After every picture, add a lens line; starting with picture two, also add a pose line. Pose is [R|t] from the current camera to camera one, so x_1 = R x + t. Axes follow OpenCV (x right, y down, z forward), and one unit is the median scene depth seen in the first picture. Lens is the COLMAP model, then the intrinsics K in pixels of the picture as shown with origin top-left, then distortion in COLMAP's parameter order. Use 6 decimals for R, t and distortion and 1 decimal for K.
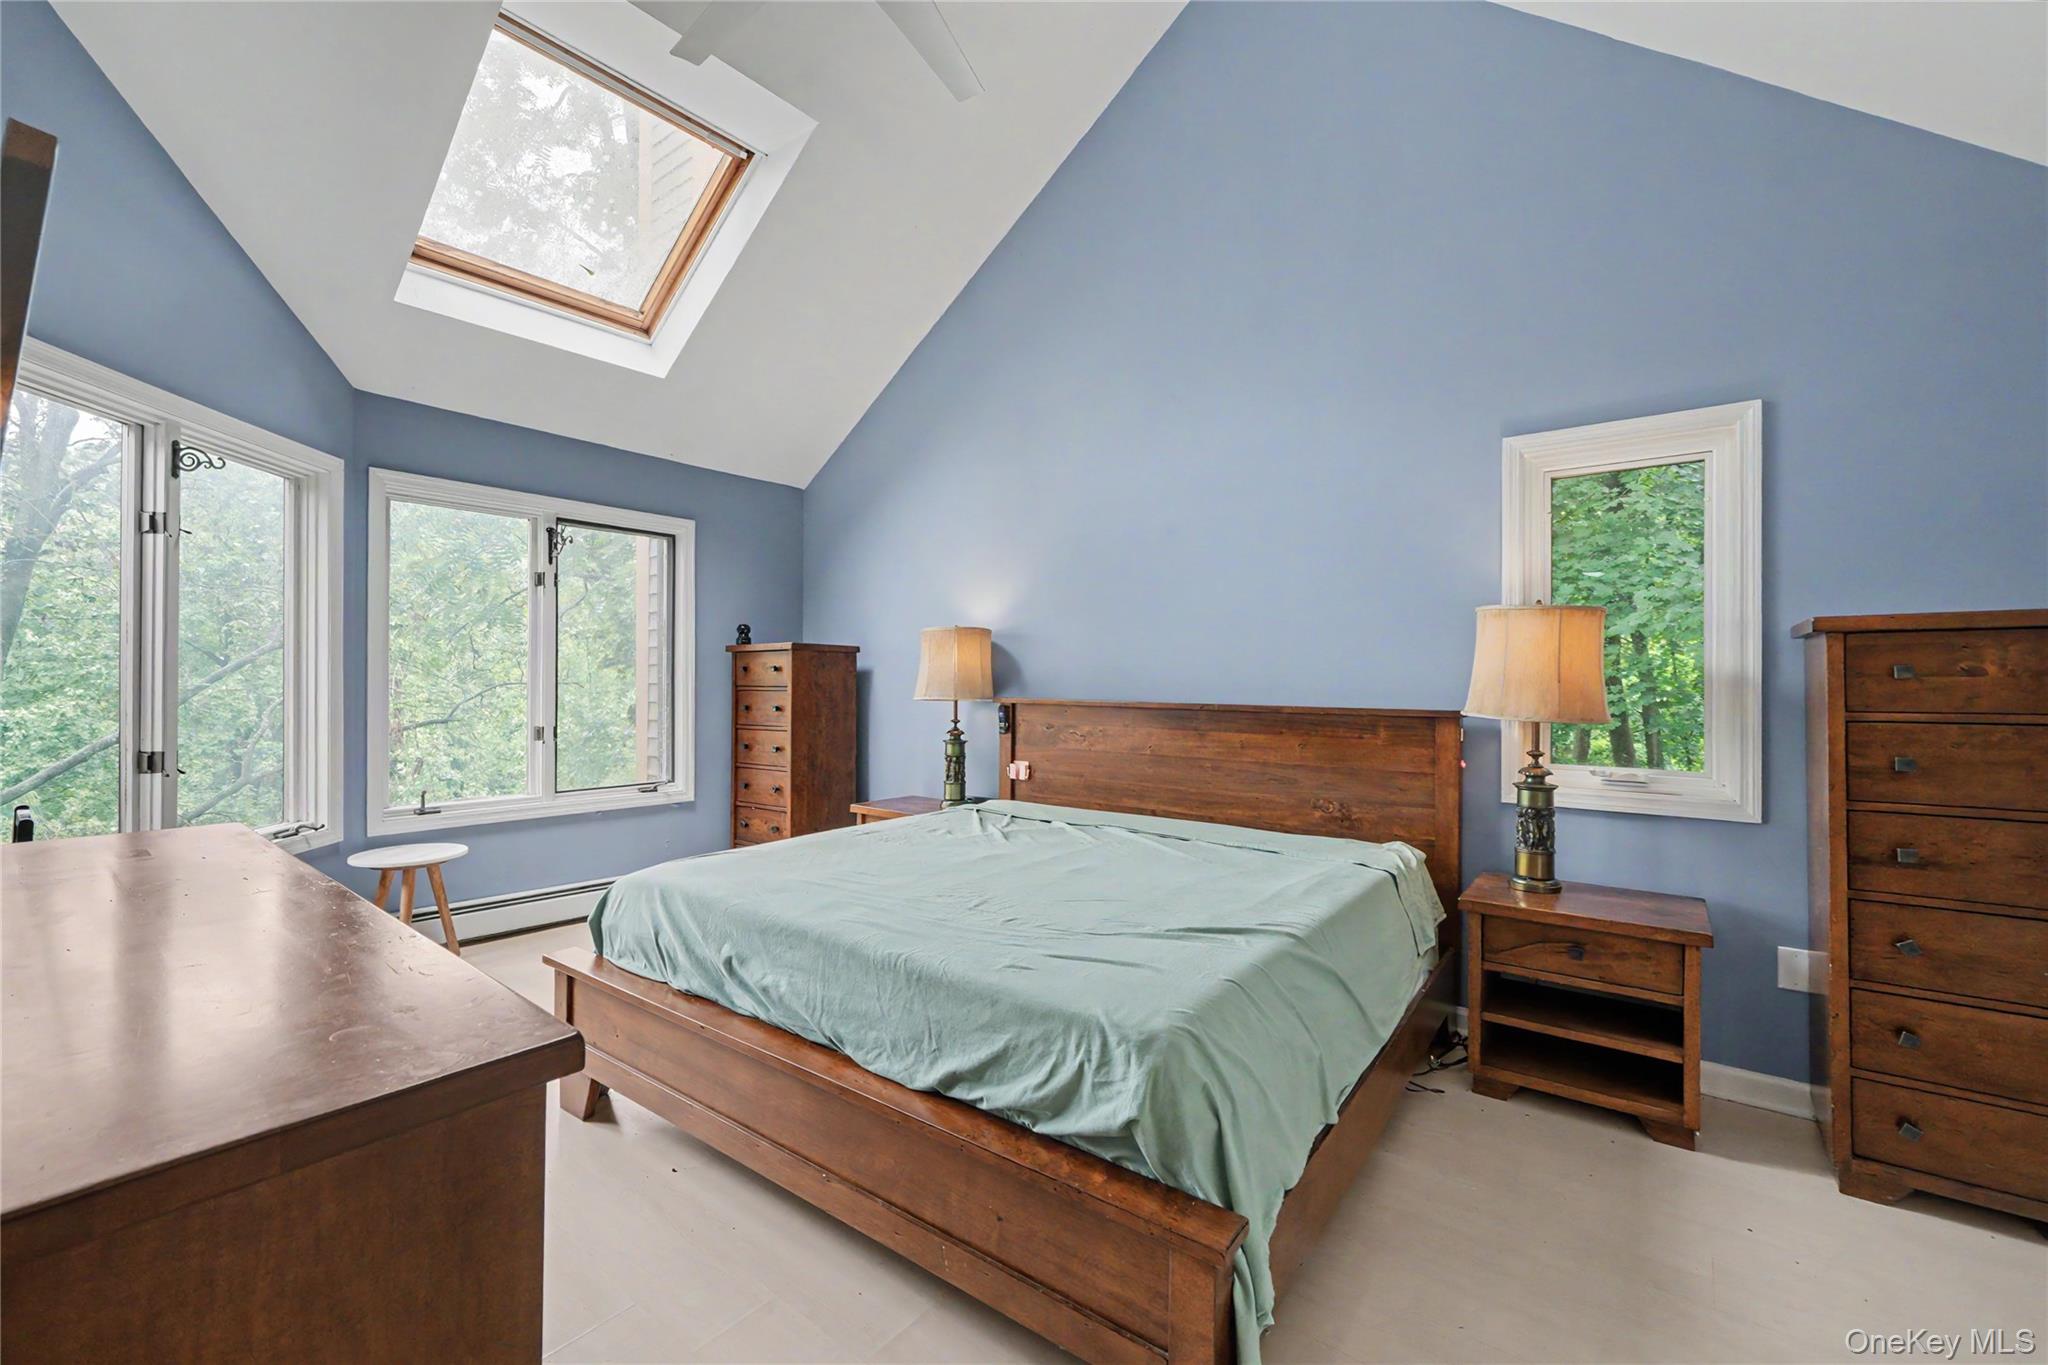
lens RADIAL K [[853.8, 0, 1017.8], [0, 853.8, 665.2], [0, 0, 1]] dist [-0.004742, 0.000900]
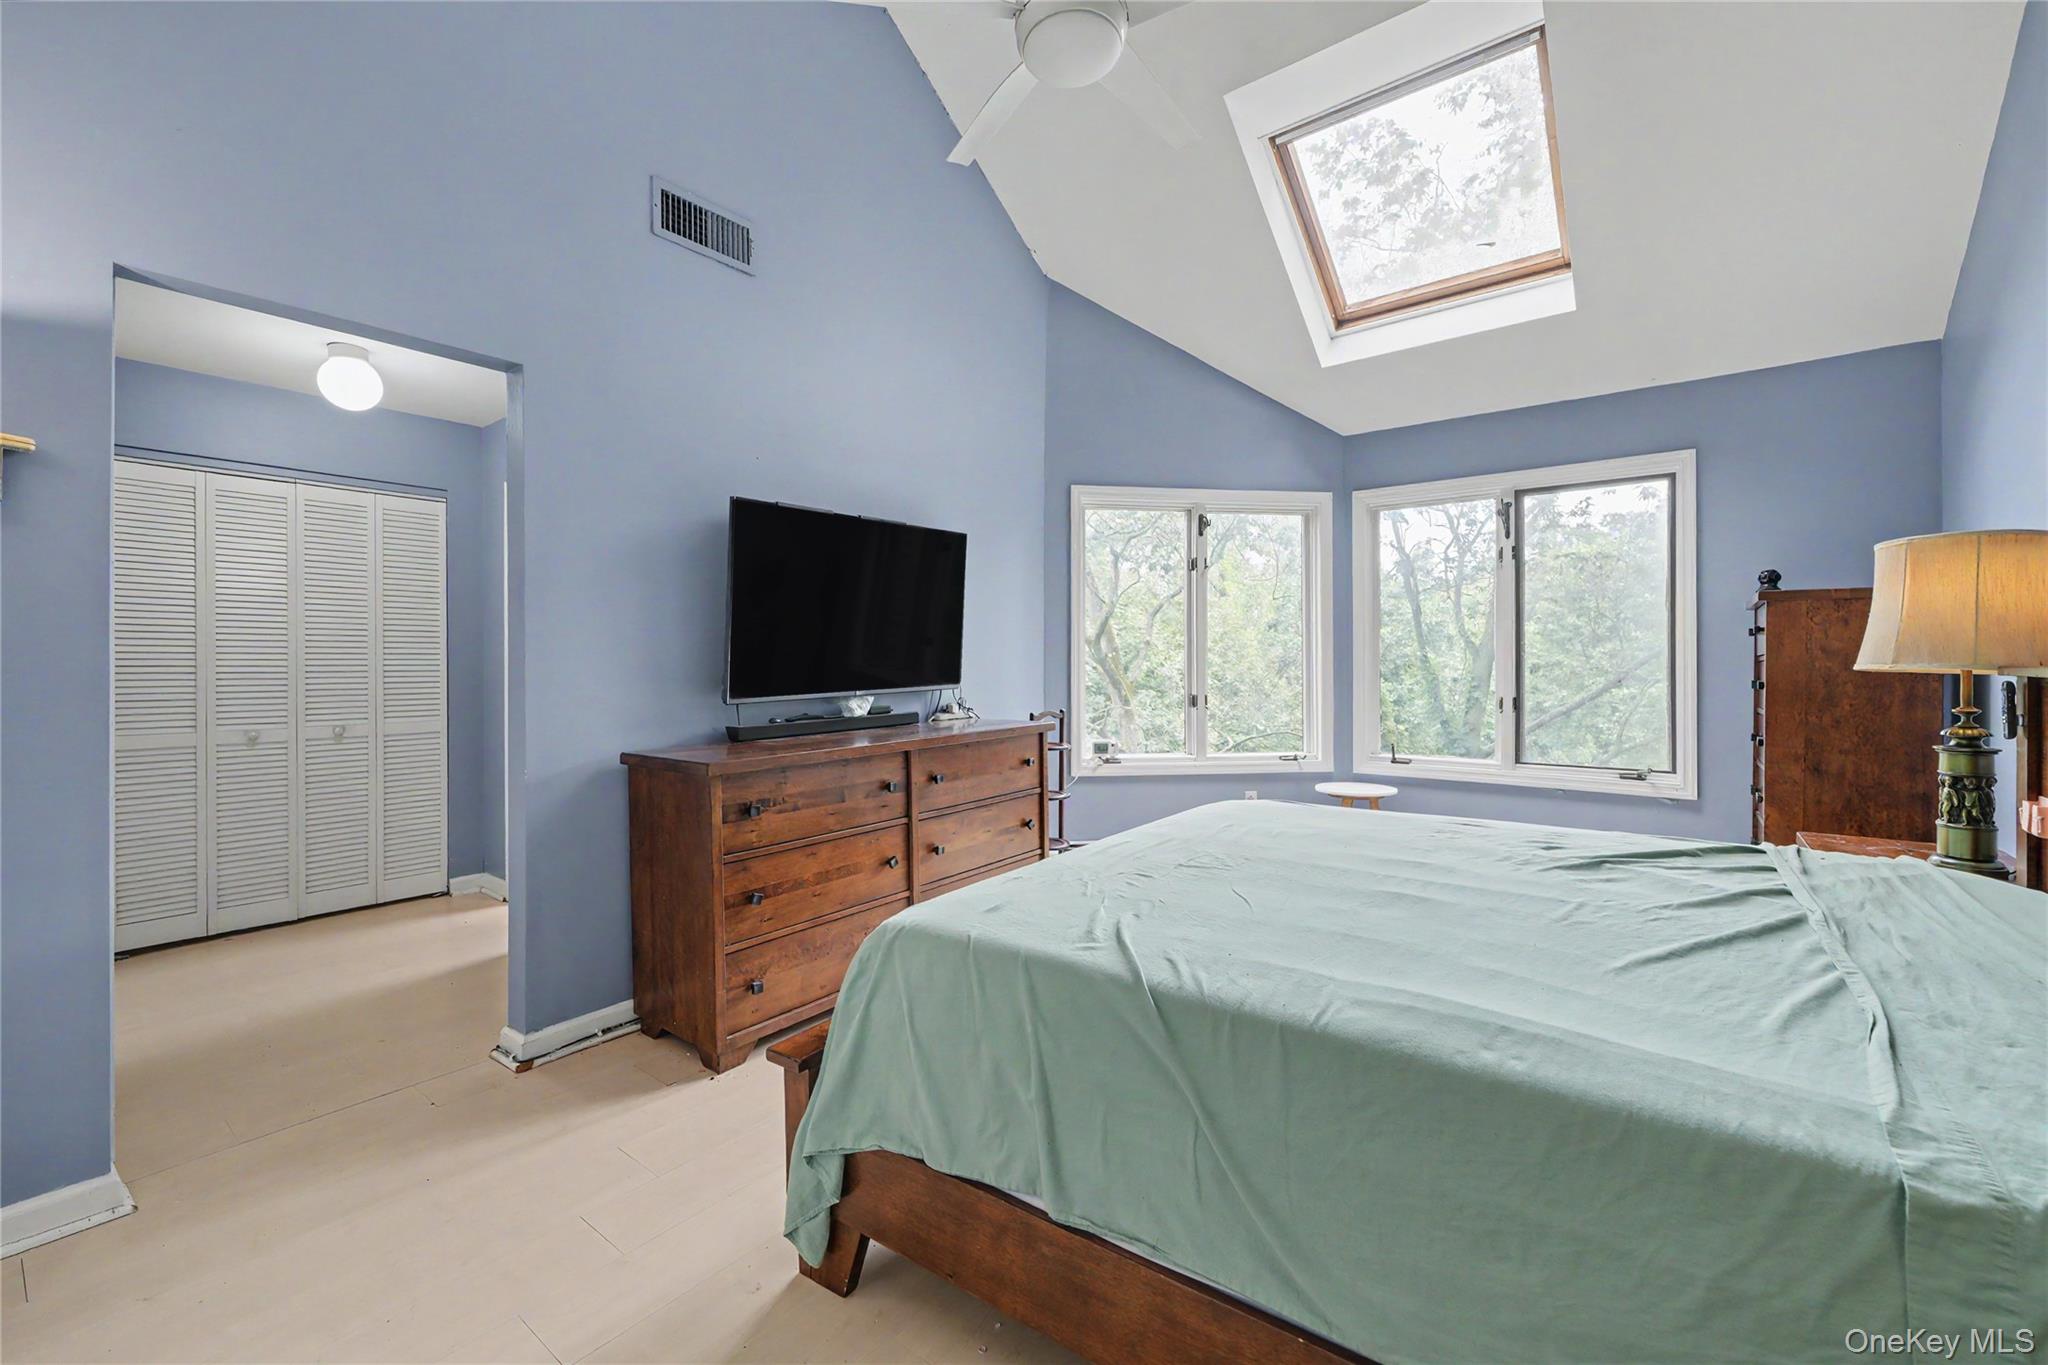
lens RADIAL K [[853.8, 0, 1017.8], [0, 853.8, 665.2], [0, 0, 1]] dist [-0.004742, 0.000900]
pose [[-0.002479, -0.005855, -0.999980, 0.521289], [0.019788, 0.999787, -0.005903, 0.030779], [0.999801, -0.019802, -0.002363, 0.458277]]
